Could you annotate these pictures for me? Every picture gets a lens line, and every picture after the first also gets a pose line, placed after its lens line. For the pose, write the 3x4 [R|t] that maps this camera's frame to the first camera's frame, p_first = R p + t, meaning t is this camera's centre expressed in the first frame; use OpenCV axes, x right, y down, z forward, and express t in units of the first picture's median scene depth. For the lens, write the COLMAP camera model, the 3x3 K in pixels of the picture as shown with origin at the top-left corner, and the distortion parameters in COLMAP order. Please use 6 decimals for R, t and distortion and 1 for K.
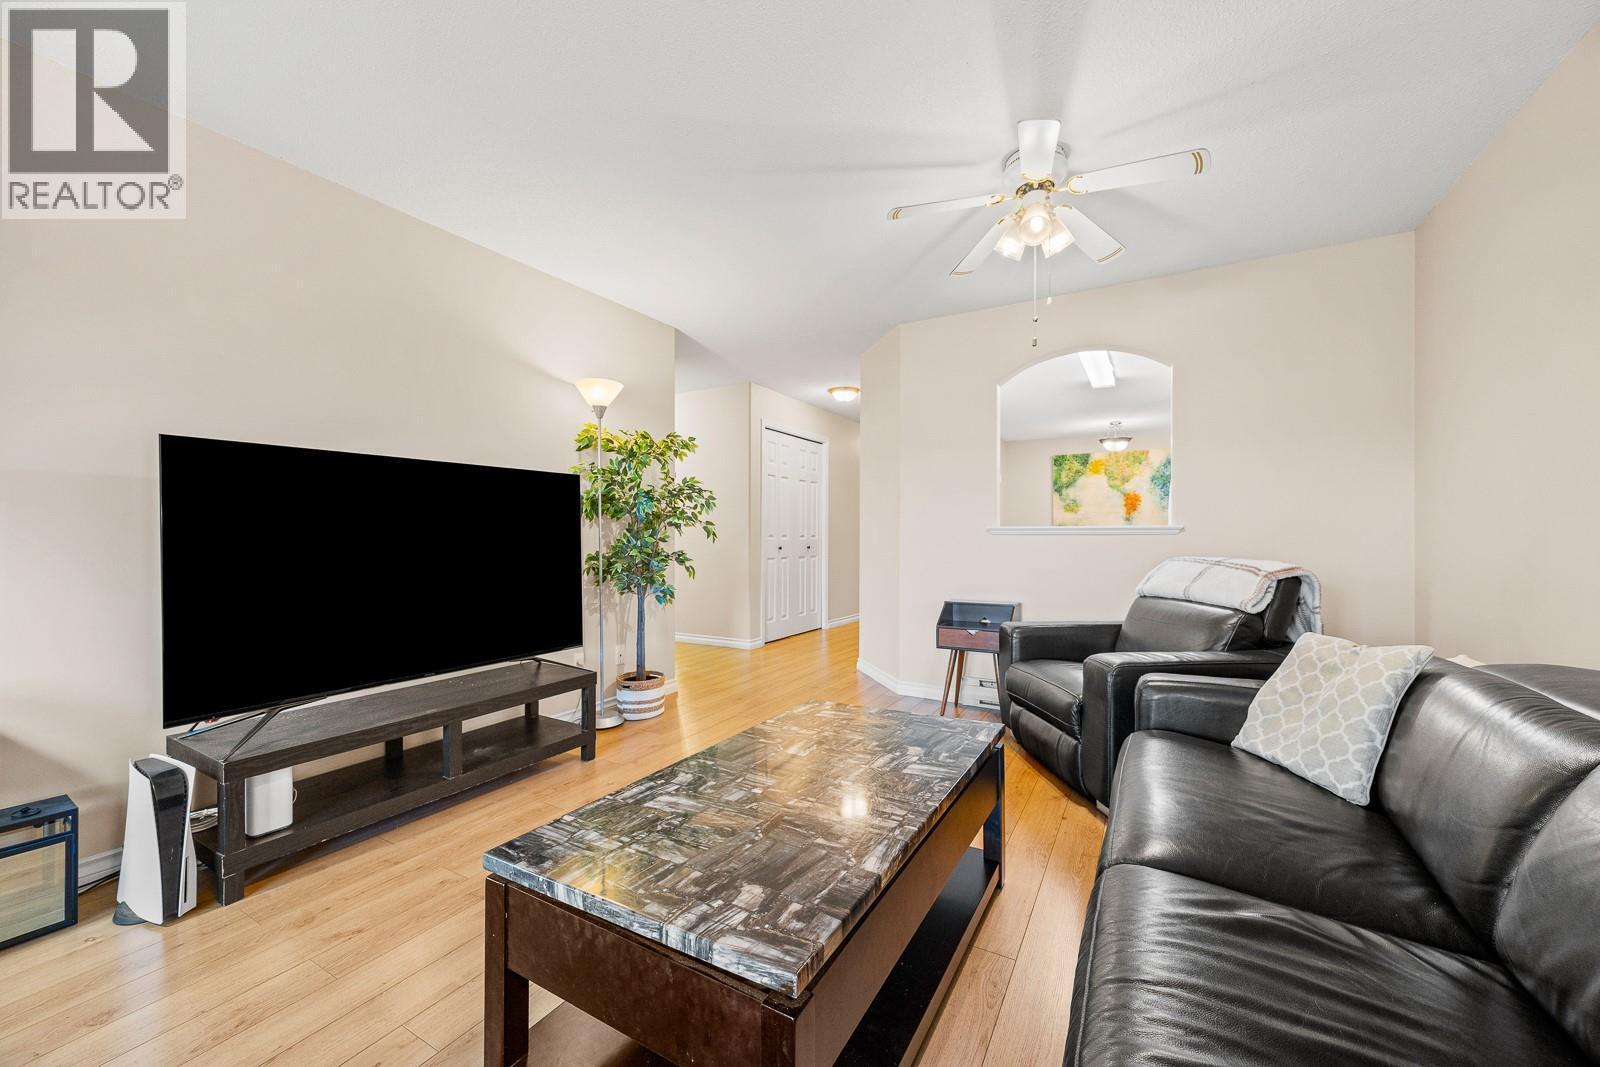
lens RADIAL K [[621.8, 0, 796.5], [0, 621.8, 533.3], [0, 0, 1]] dist [-0.002847, -0.000177]
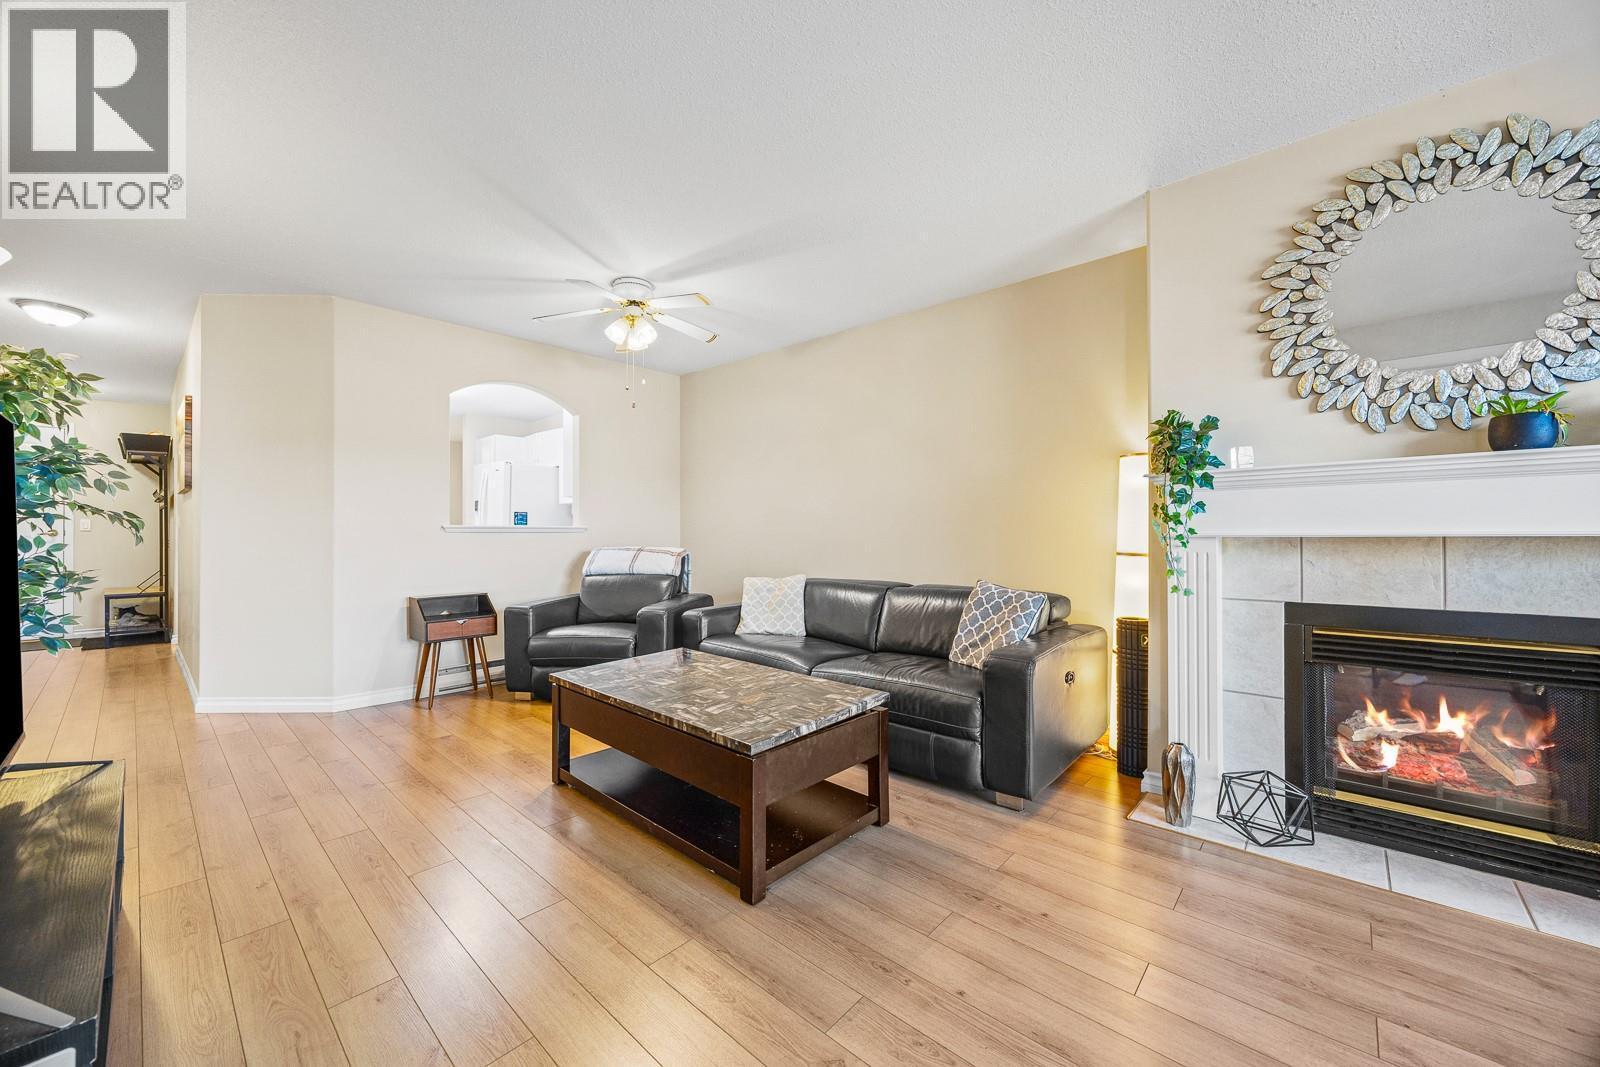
lens RADIAL K [[621.8, 0, 796.7], [0, 621.8, 530.7], [0, 0, 1]] dist [-0.002847, -0.000177]
pose [[0.215728, -0.002019, 0.976451, -1.647236], [-0.001266, 0.999996, 0.002347, -0.012372], [-0.976453, -0.001743, 0.215725, 0.470305]]
